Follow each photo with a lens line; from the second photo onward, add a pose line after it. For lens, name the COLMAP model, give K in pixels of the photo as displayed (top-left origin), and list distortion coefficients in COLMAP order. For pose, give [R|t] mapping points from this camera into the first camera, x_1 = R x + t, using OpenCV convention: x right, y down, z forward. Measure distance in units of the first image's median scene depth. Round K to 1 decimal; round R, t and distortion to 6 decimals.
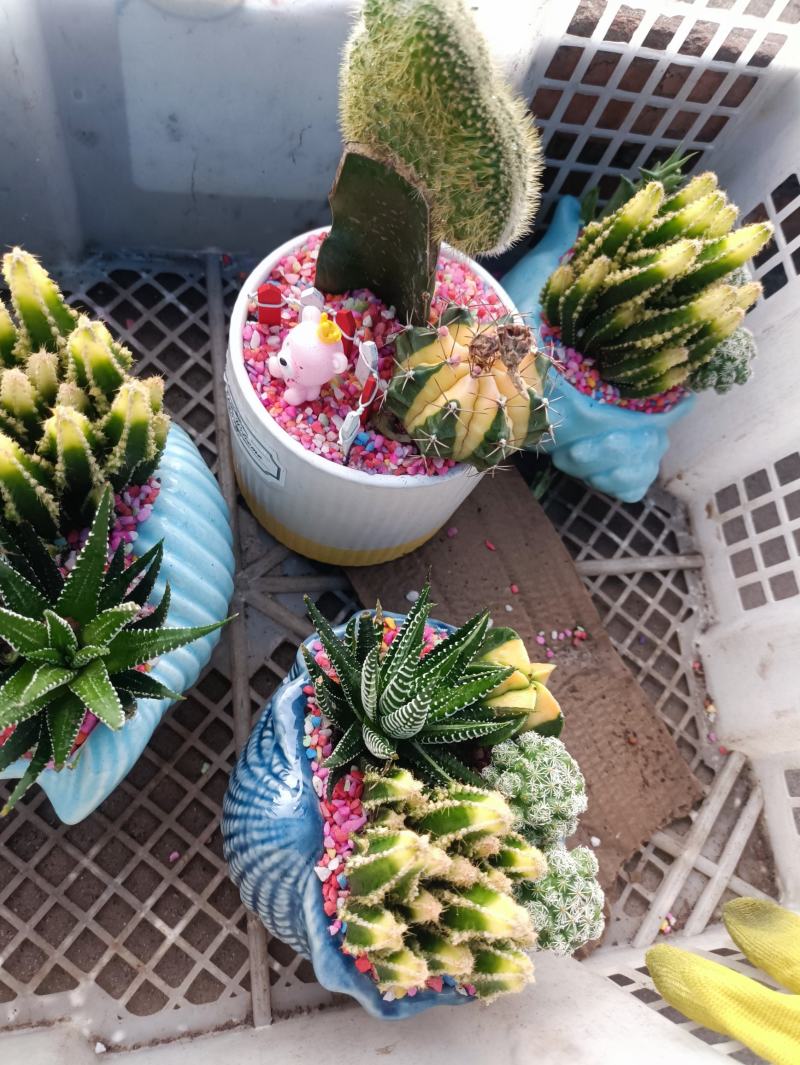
lens RADIAL K [[765.5, 0, 400.2], [0, 765.5, 525.7], [0, 0, 1]] dist [0.010760, 0.000186]
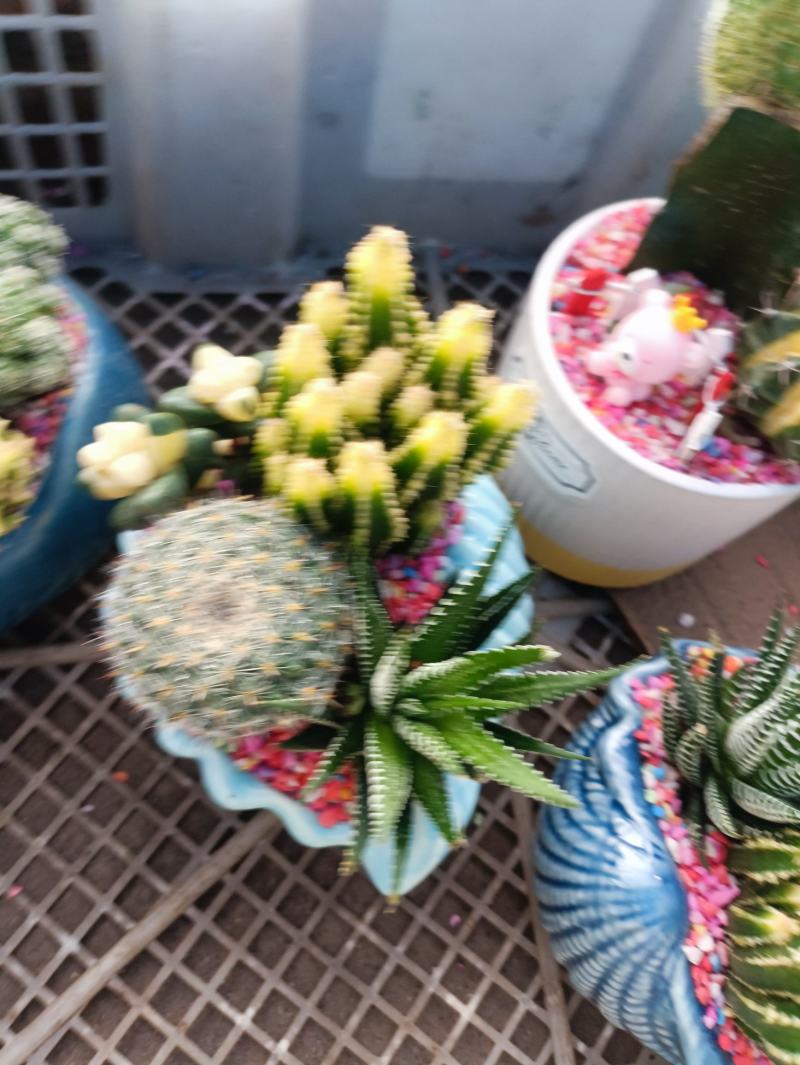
lens RADIAL K [[756.0, 0, 400.0], [0, 756.0, 532.5], [0, 0, 1]] dist [0.002236, -0.000178]
pose [[0.999246, -0.021141, -0.032563, -0.363367], [0.020967, 0.999764, -0.005668, -0.015072], [0.032675, 0.004981, 0.999454, 0.139769]]
